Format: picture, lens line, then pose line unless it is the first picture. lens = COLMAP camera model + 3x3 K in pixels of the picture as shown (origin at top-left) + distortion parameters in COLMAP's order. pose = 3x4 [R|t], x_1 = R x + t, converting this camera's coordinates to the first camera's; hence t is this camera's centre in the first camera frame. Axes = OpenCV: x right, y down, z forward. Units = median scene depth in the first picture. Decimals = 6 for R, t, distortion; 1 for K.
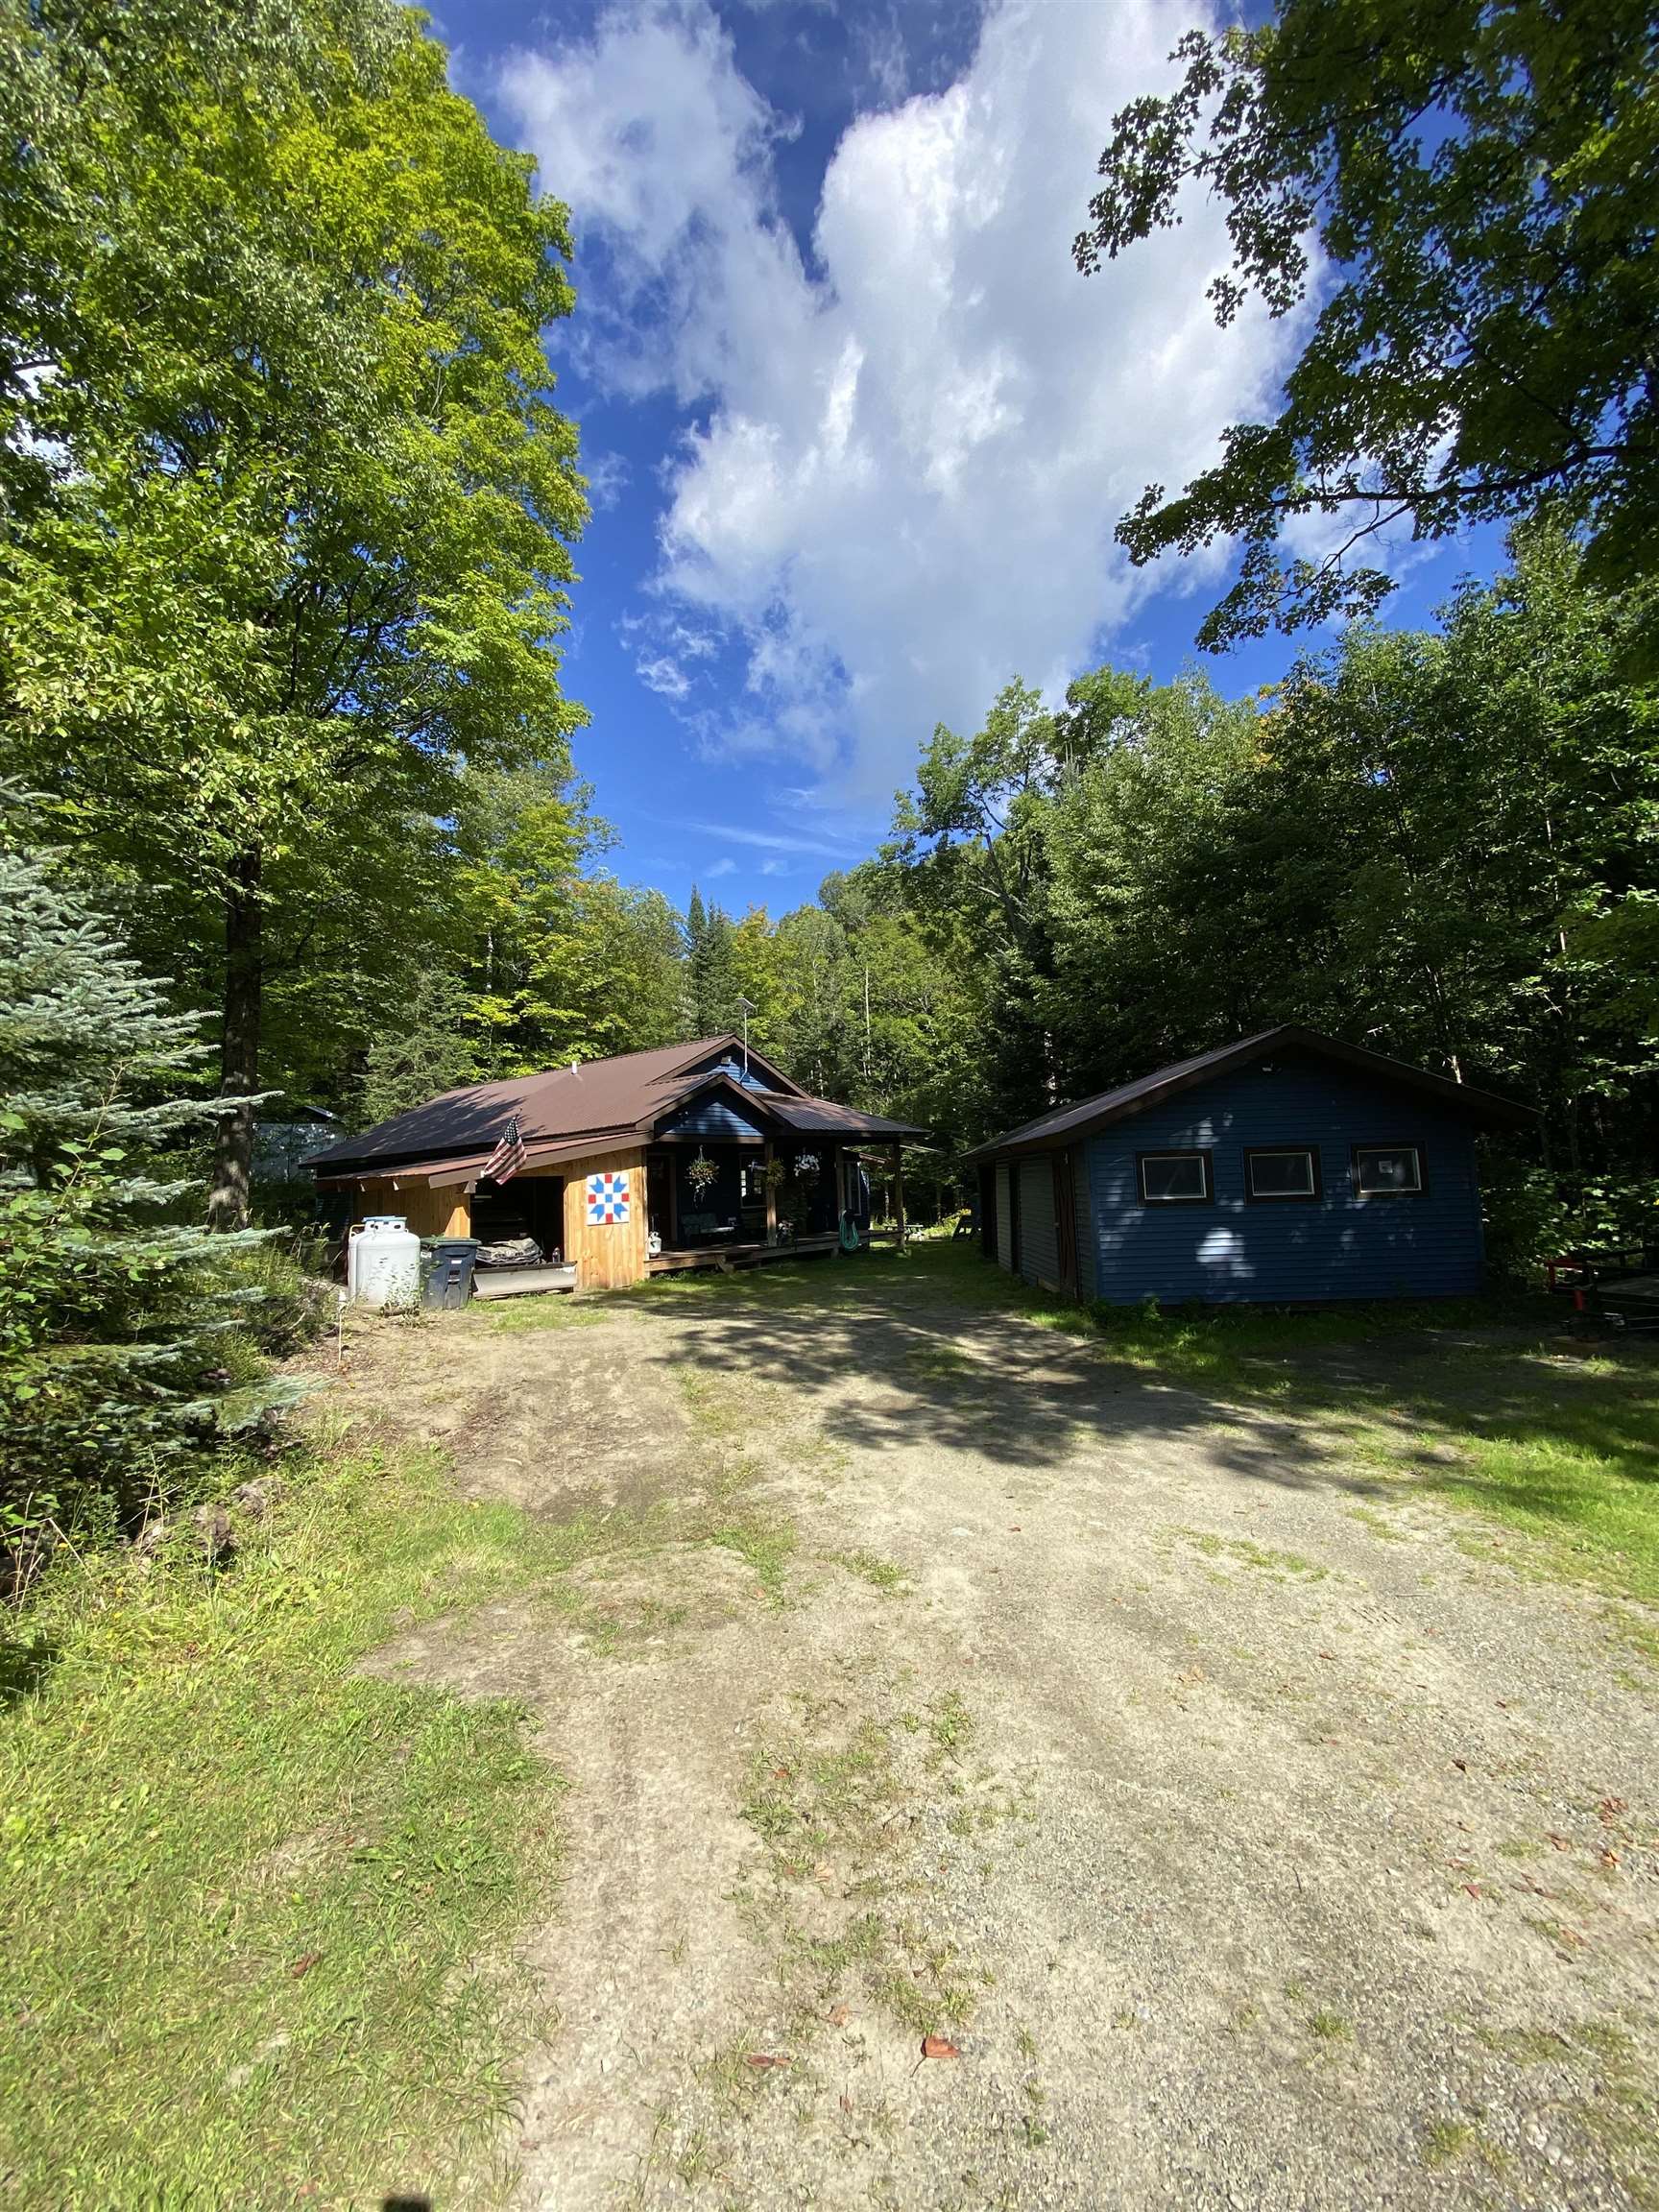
lens RADIAL K [[893.4, 0, 828.9], [0, 893.4, 1117.5], [0, 0, 1]] dist [-0.007244, -0.010744]
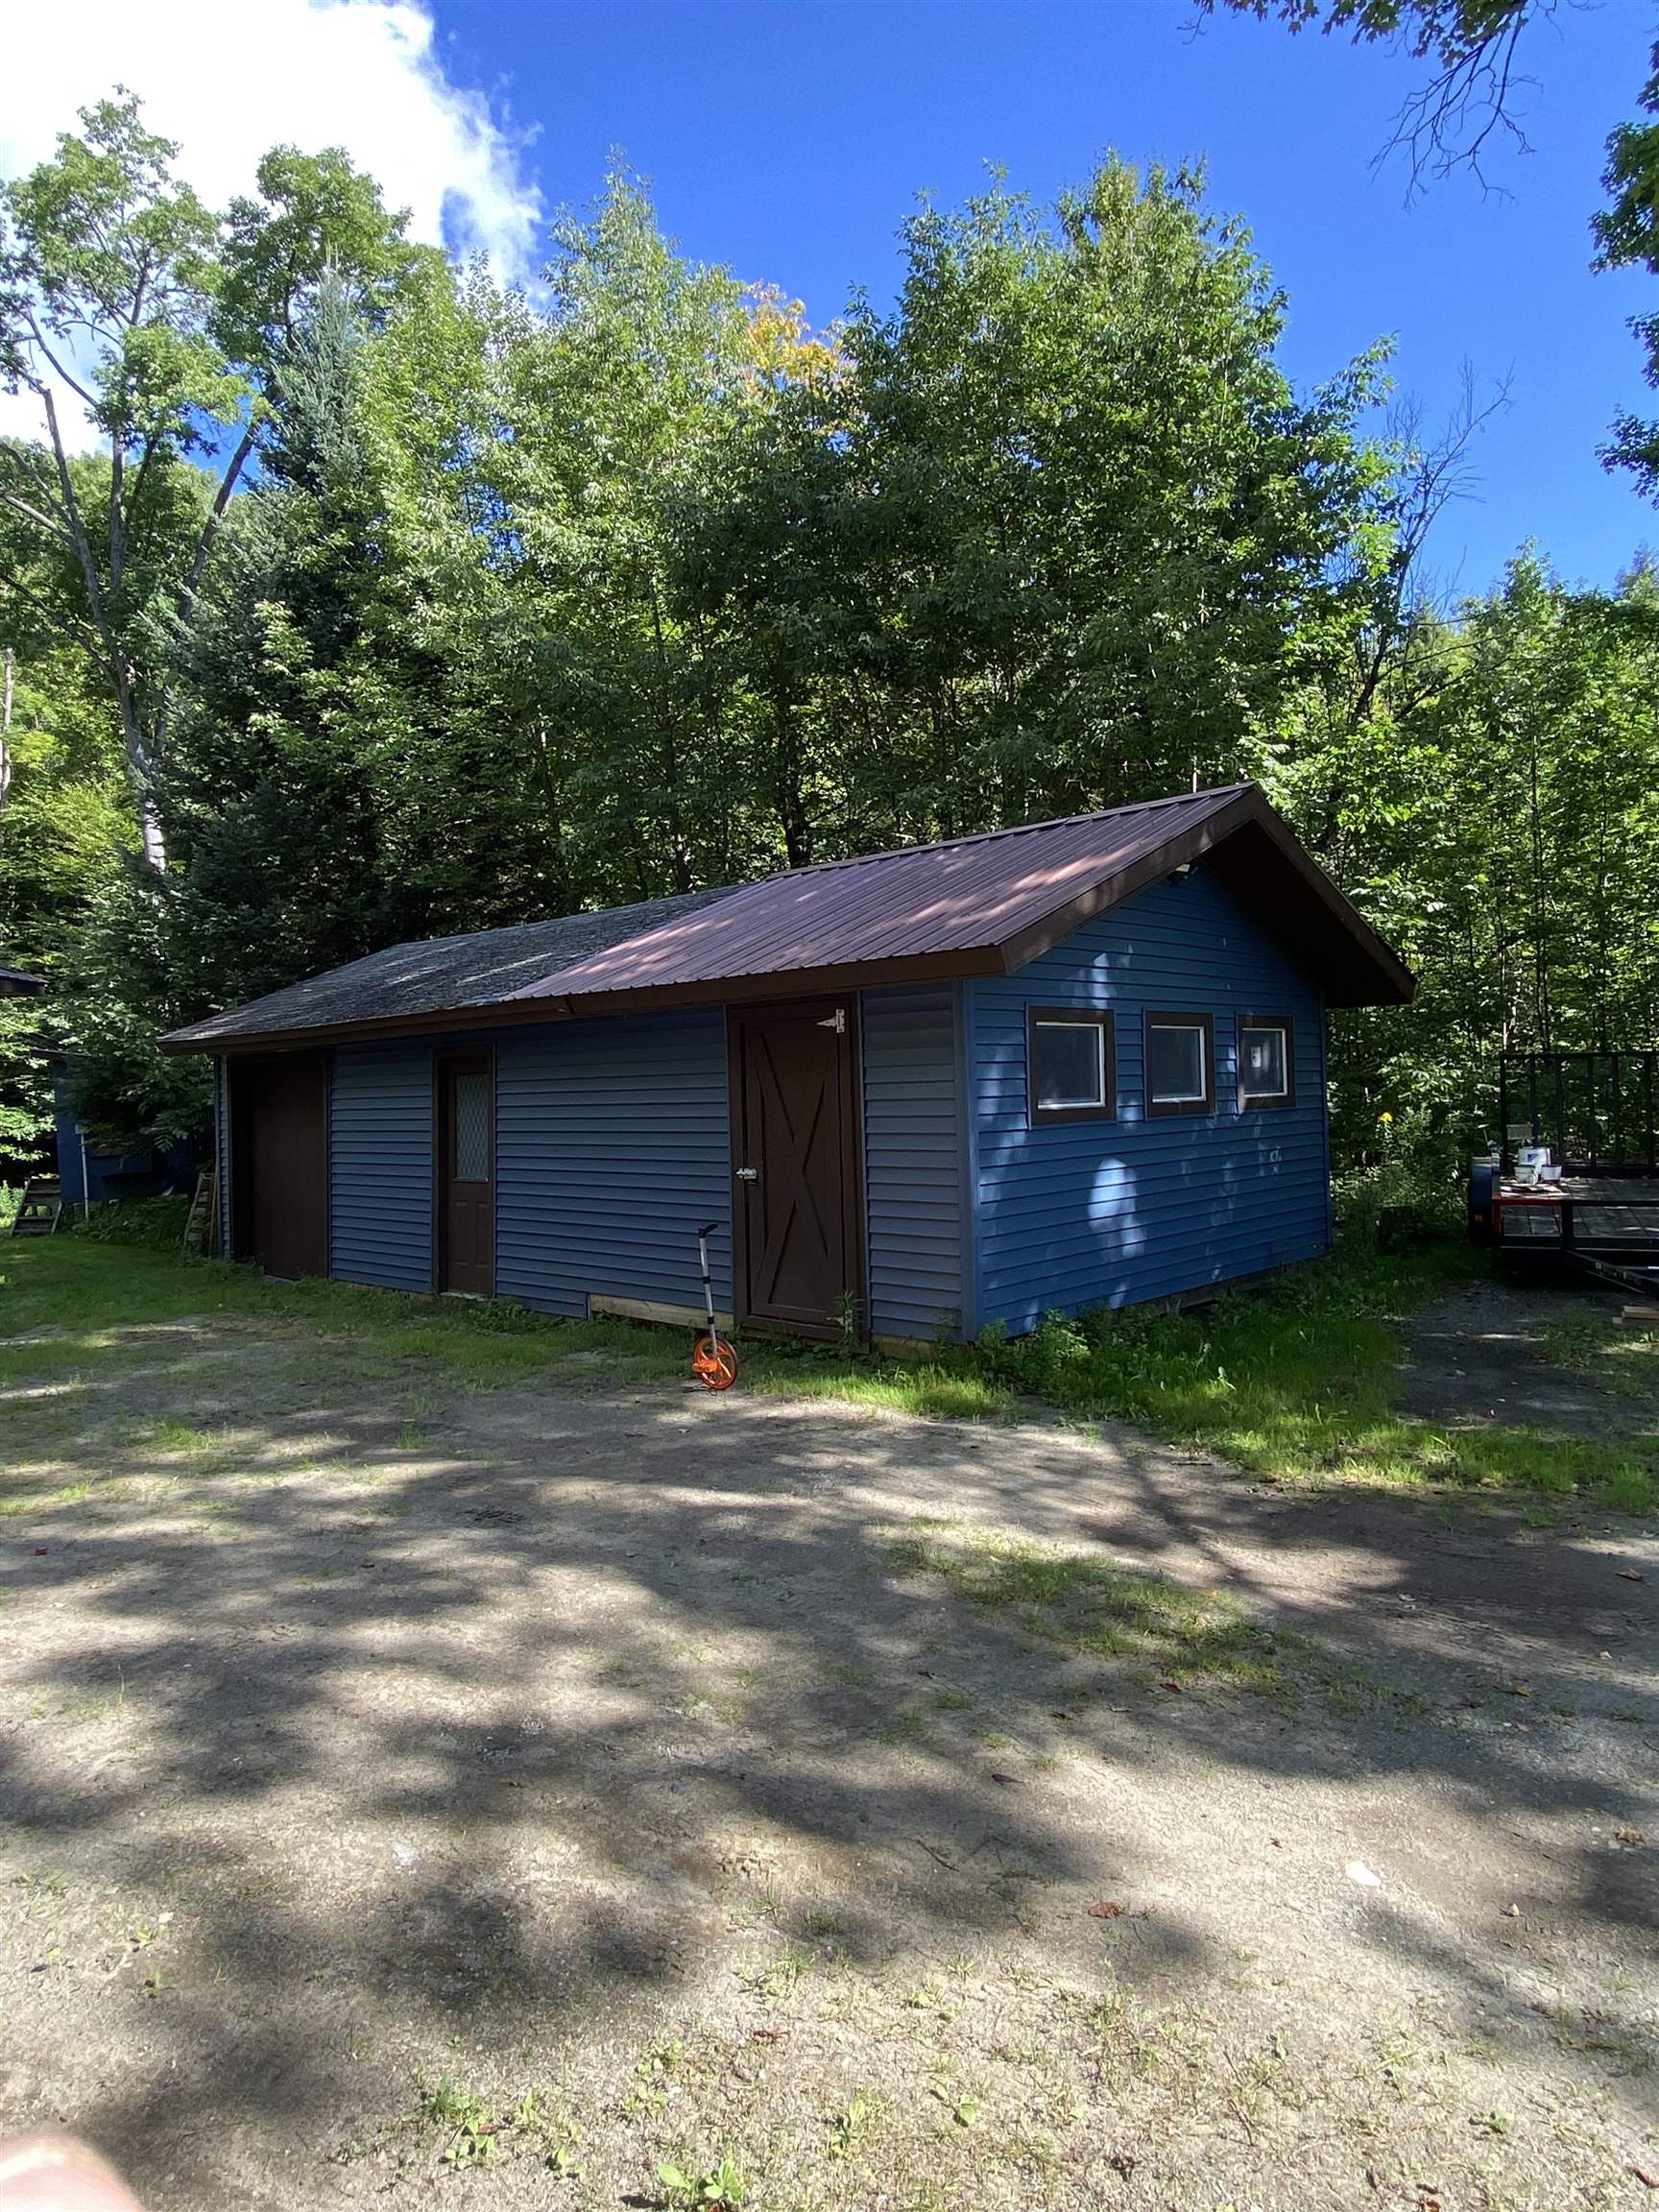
lens RADIAL K [[1293.4, 0, 836.2], [0, 1293.4, 1099.9], [0, 0, 1]] dist [0.001014, 0.000013]
pose [[0.657183, 0.002273, 0.753728, -0.146165], [-0.046024, 0.998251, 0.037118, 0.042871], [-0.752325, -0.059083, 0.656138, 0.406047]]
